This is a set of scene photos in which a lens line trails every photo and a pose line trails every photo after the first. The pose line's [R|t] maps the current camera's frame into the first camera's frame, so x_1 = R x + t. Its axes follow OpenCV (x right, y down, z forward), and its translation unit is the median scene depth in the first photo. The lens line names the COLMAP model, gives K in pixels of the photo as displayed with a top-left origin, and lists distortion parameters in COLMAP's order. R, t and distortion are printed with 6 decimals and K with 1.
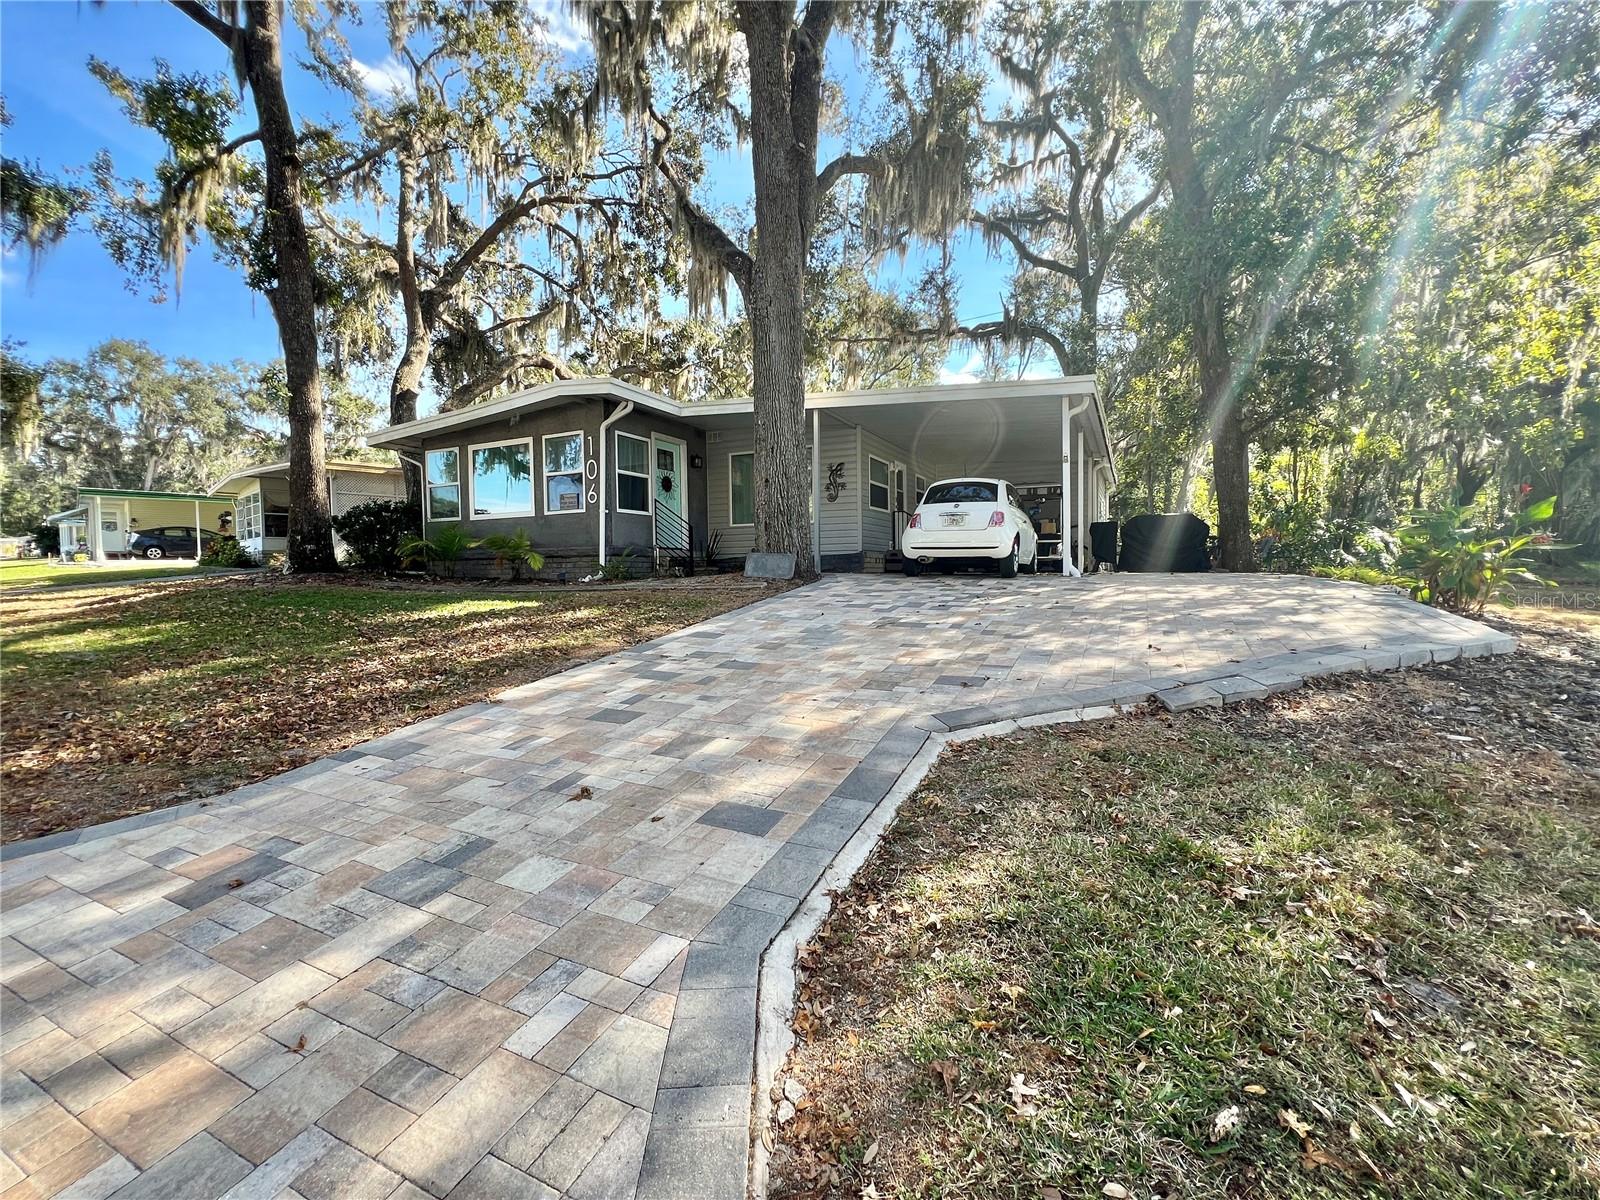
lens RADIAL K [[696.4, 0, 800.0], [0, 696.4, 600.0], [0, 0, 1]] dist [0.000078, -0.007676]
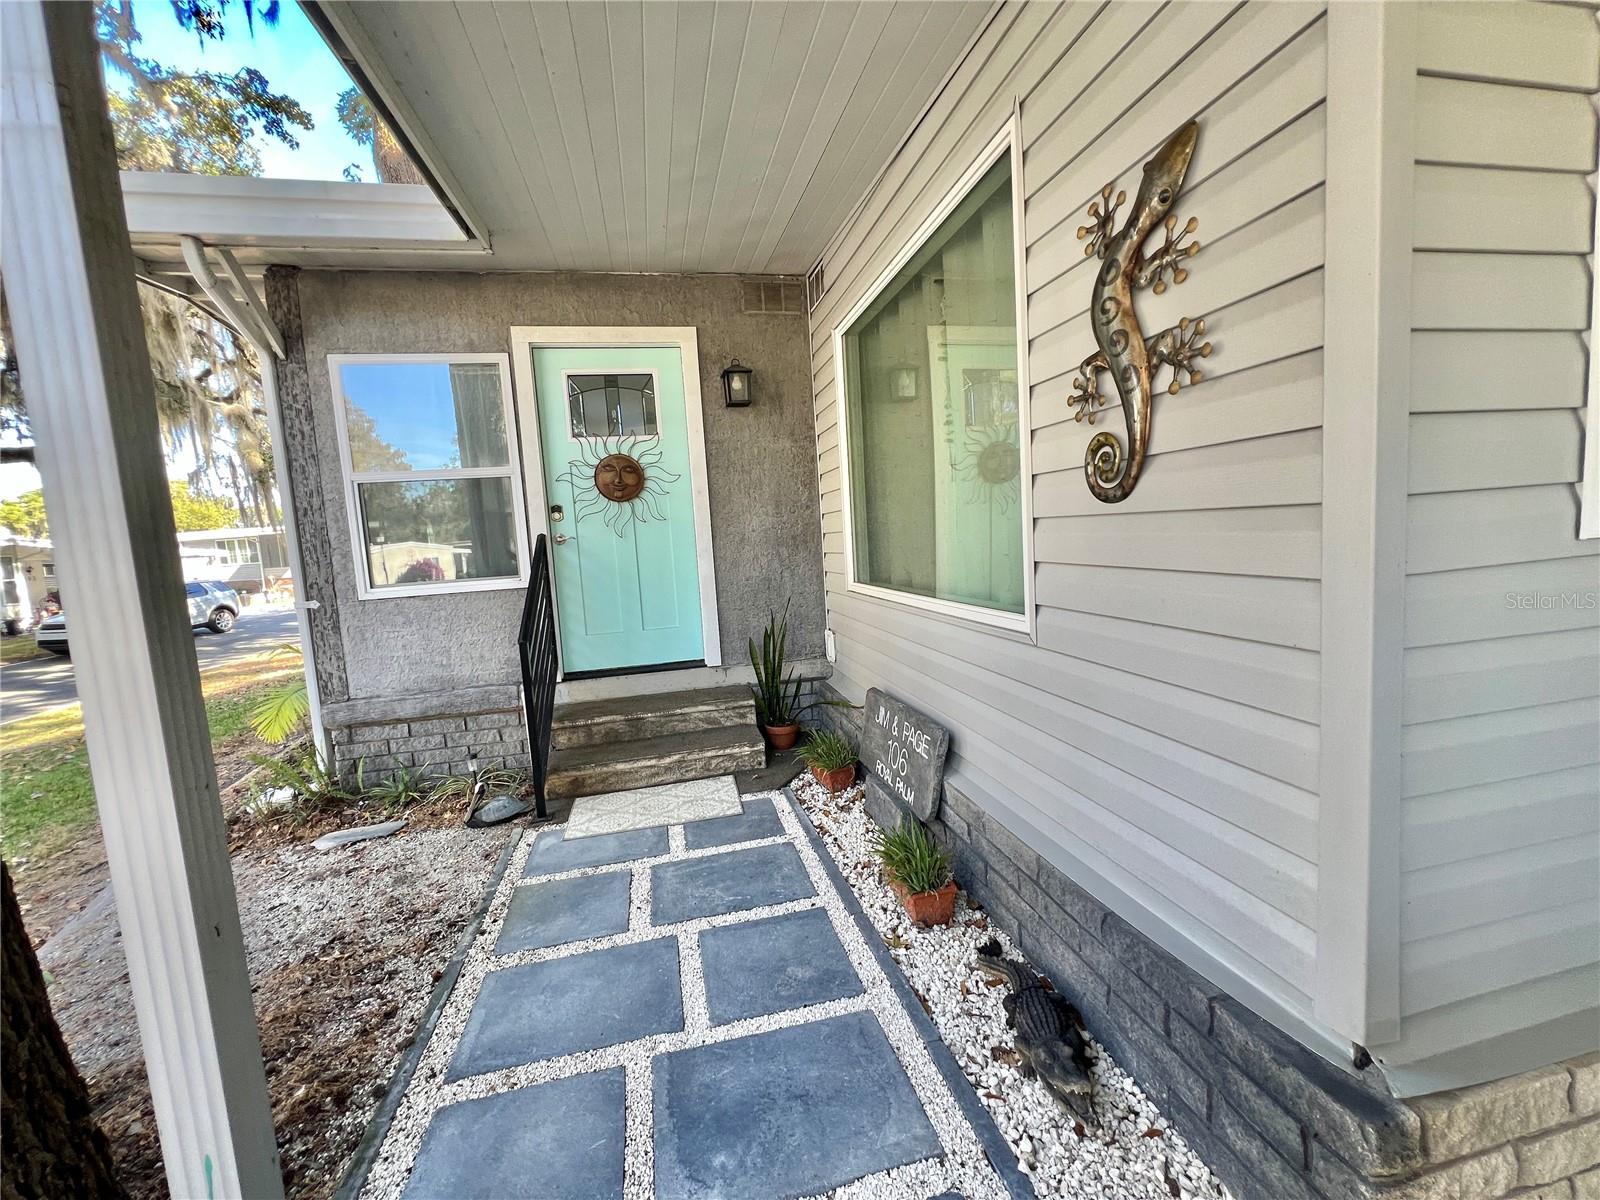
lens RADIAL K [[640.7, 0, 800.0], [0, 640.7, 600.0], [0, 0, 1]] dist [-0.002435, -0.000491]
pose [[0.635221, 0.051779, -0.770592, 0.062035], [0.022999, 0.996039, 0.085886, -0.082670], [0.771988, -0.072279, 0.631515, 0.540711]]
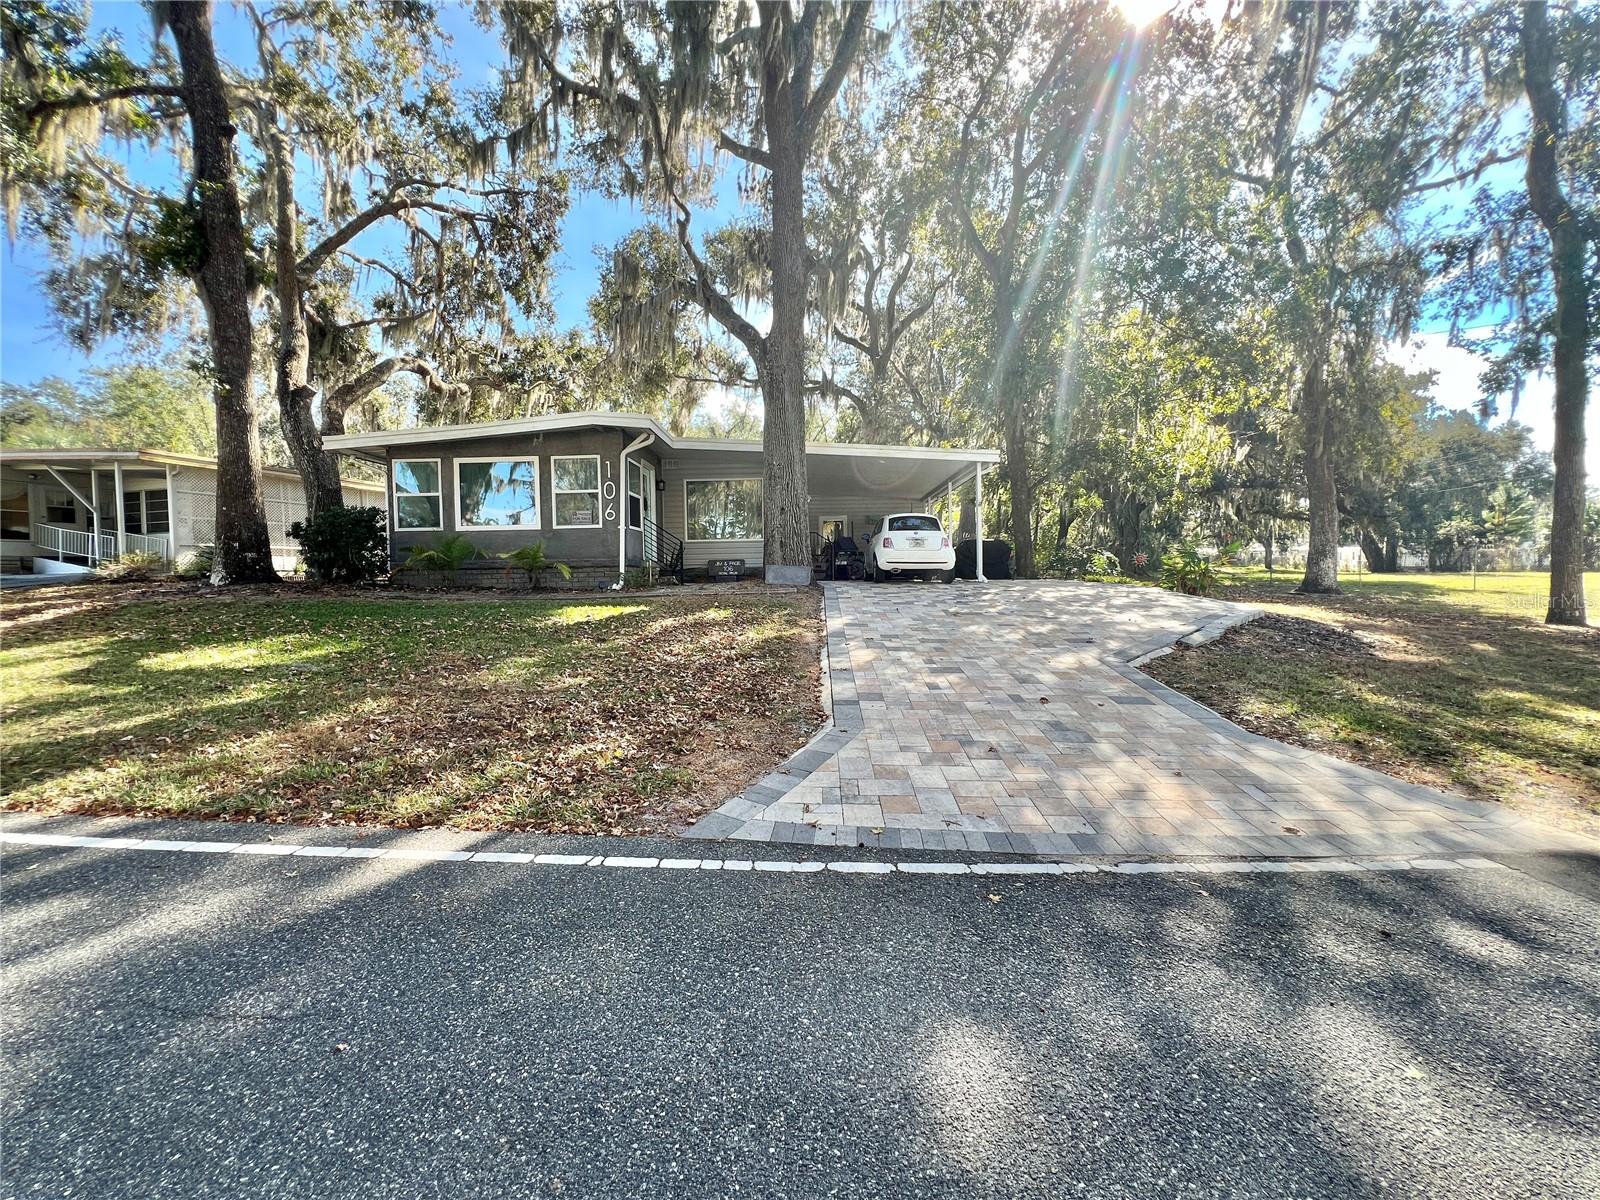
lens RADIAL K [[640.7, 0, 800.0], [0, 640.7, 600.0], [0, 0, 1]] dist [-0.002435, -0.000491]
pose [[0.910750, -0.016854, 0.412613, -0.249169], [0.019766, 0.999801, -0.002790, 0.000412], [-0.412484, 0.010697, 0.910902, -0.044457]]
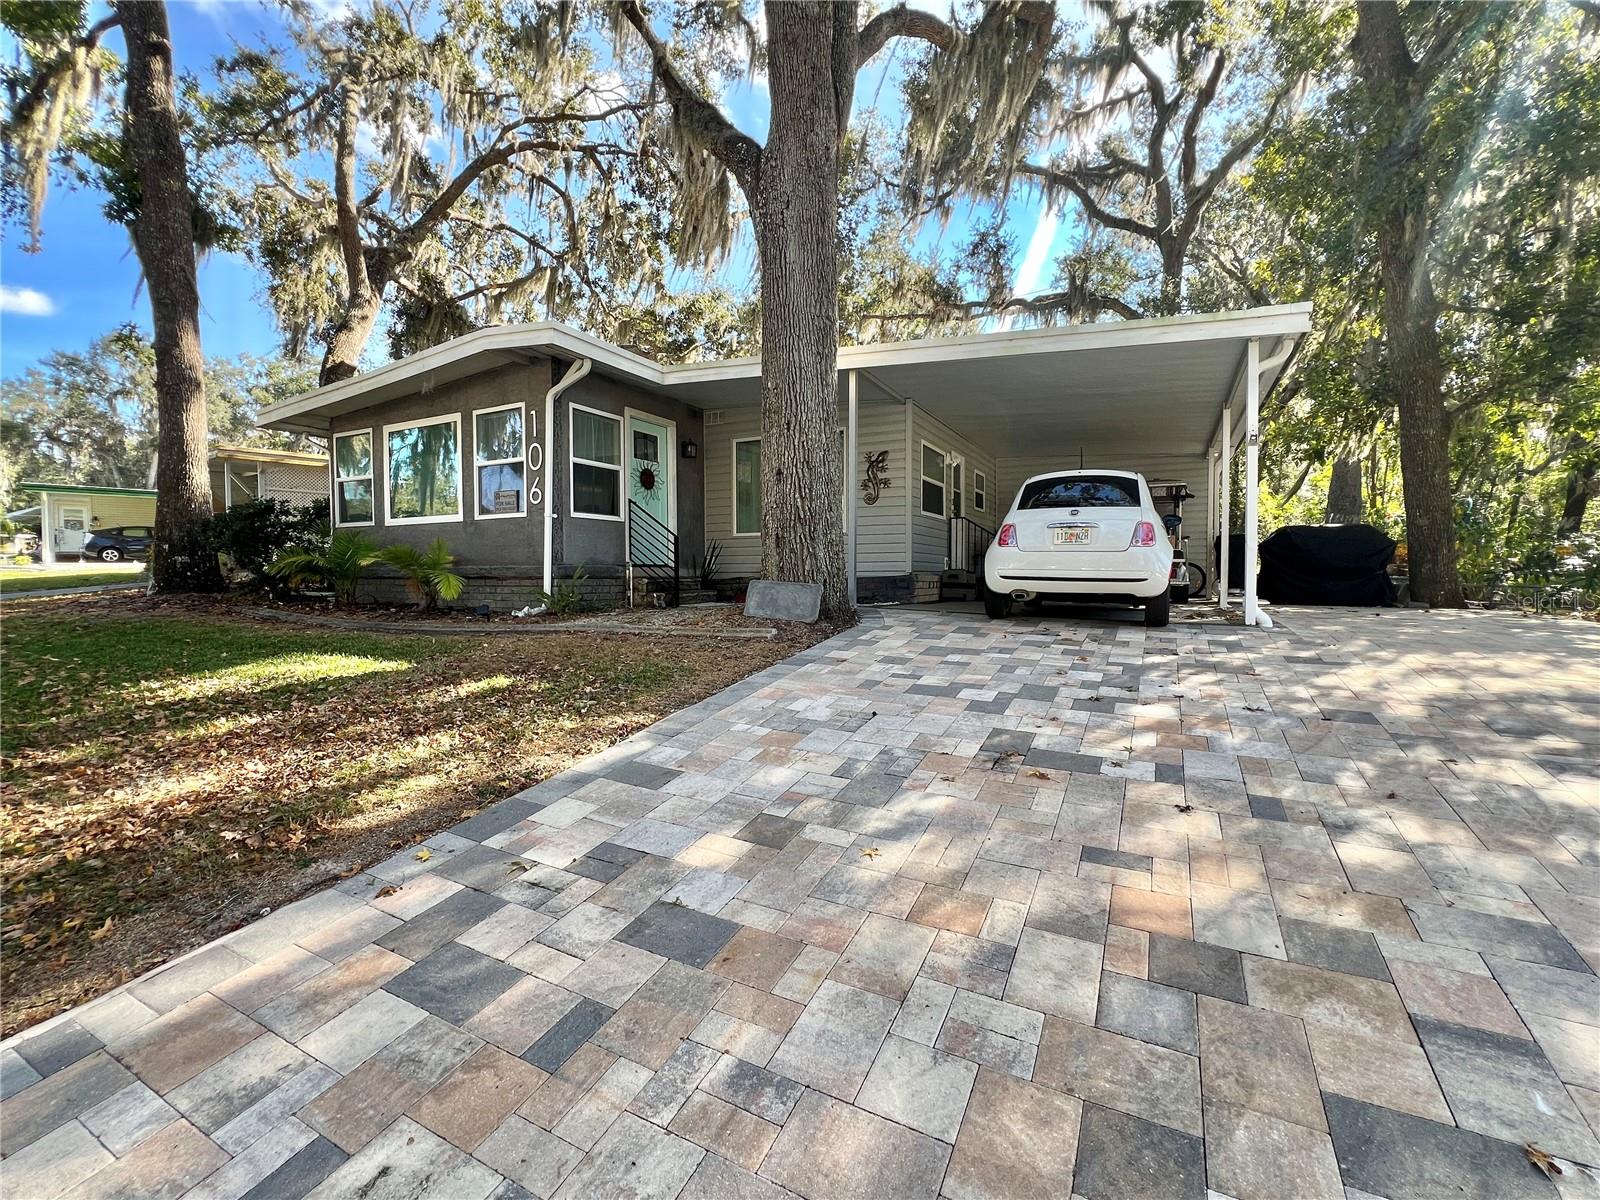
lens RADIAL K [[696.4, 0, 800.0], [0, 696.4, 600.0], [0, 0, 1]] dist [0.000078, -0.007676]
pose [[0.999549, 0.011475, -0.027740, -0.004027], [-0.011558, 0.999929, -0.002846, -0.023272], [0.027706, 0.003165, 0.999611, 0.163938]]
